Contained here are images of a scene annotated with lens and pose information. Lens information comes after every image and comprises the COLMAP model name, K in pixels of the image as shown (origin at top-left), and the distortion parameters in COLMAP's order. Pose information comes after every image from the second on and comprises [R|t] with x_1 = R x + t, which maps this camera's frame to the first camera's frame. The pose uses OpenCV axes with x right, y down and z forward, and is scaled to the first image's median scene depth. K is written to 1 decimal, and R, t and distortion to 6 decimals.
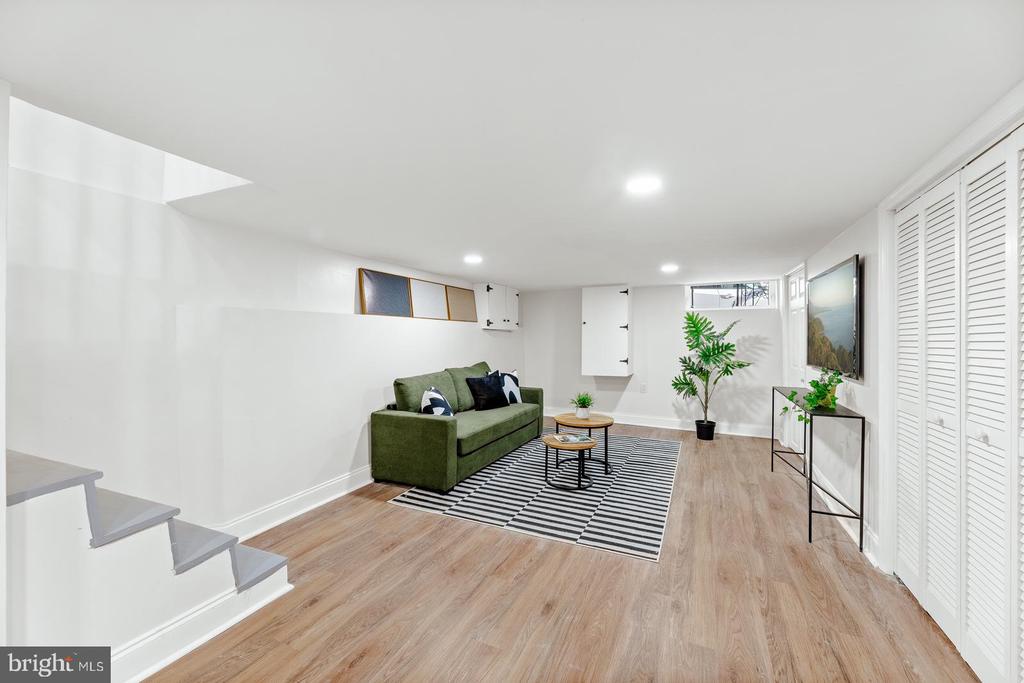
lens RADIAL K [[423.1, 0, 513.1], [0, 423.1, 320.9], [0, 0, 1]] dist [0.001229, 0.000043]
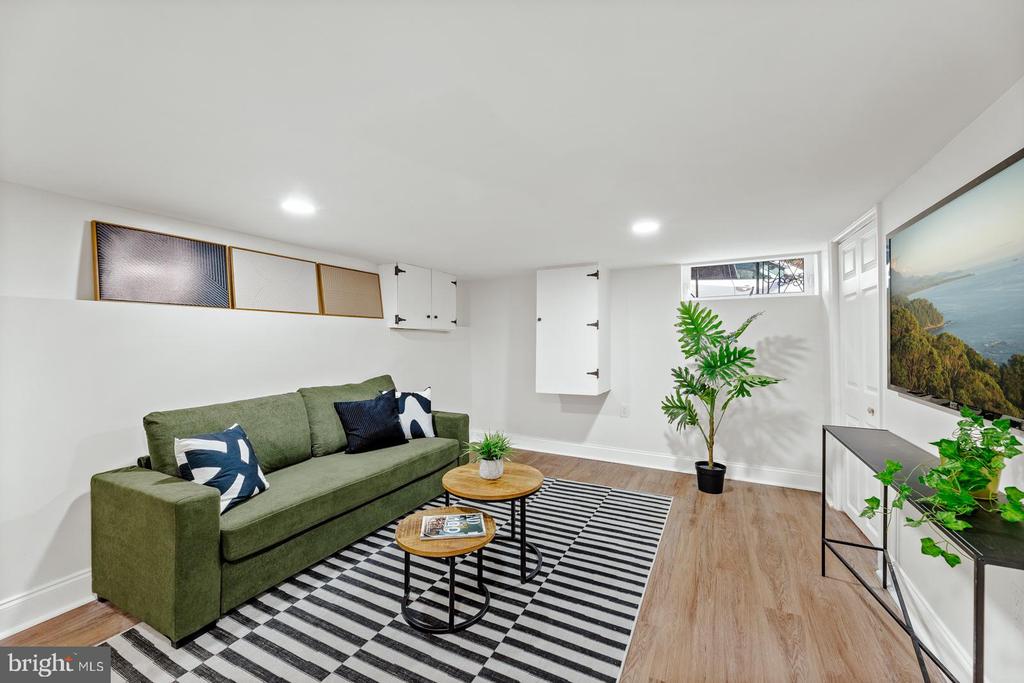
lens RADIAL K [[423.1, 0, 513.1], [0, 423.1, 320.9], [0, 0, 1]] dist [0.001229, 0.000043]
pose [[0.999340, -0.005069, -0.035982, 0.172826], [0.004812, 0.999962, -0.007221, 0.014150], [0.036017, 0.007043, 0.999326, 0.327841]]
